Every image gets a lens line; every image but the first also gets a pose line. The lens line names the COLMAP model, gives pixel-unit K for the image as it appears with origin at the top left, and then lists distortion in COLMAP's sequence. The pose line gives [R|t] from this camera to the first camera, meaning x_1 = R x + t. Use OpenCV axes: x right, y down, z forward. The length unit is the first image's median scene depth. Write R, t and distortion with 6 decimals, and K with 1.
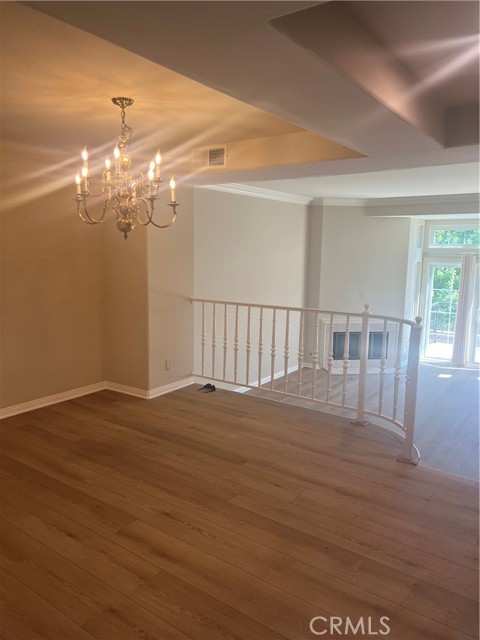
lens RADIAL K [[482.1, 0, 237.4], [0, 482.1, 315.6], [0, 0, 1]] dist [0.031269, -0.023598]
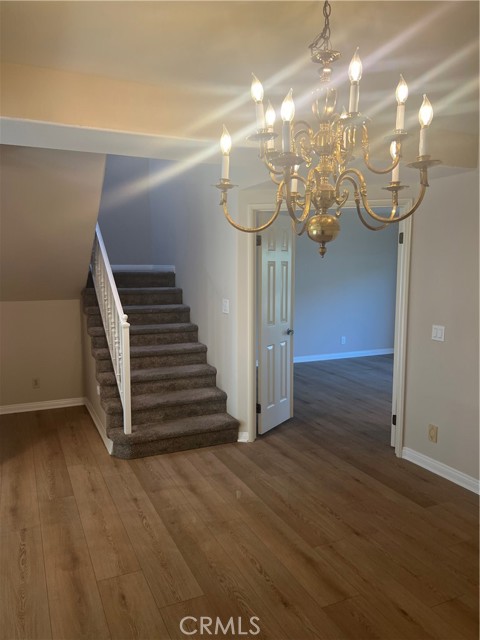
lens RADIAL K [[482.1, 0, 239.6], [0, 482.1, 320.4], [0, 0, 1]] dist [0.031269, -0.023598]
pose [[-0.868023, -0.064950, 0.492257, -0.479231], [0.062412, 0.969272, 0.237943, -0.251043], [-0.492586, 0.237263, -0.837297, 1.726902]]
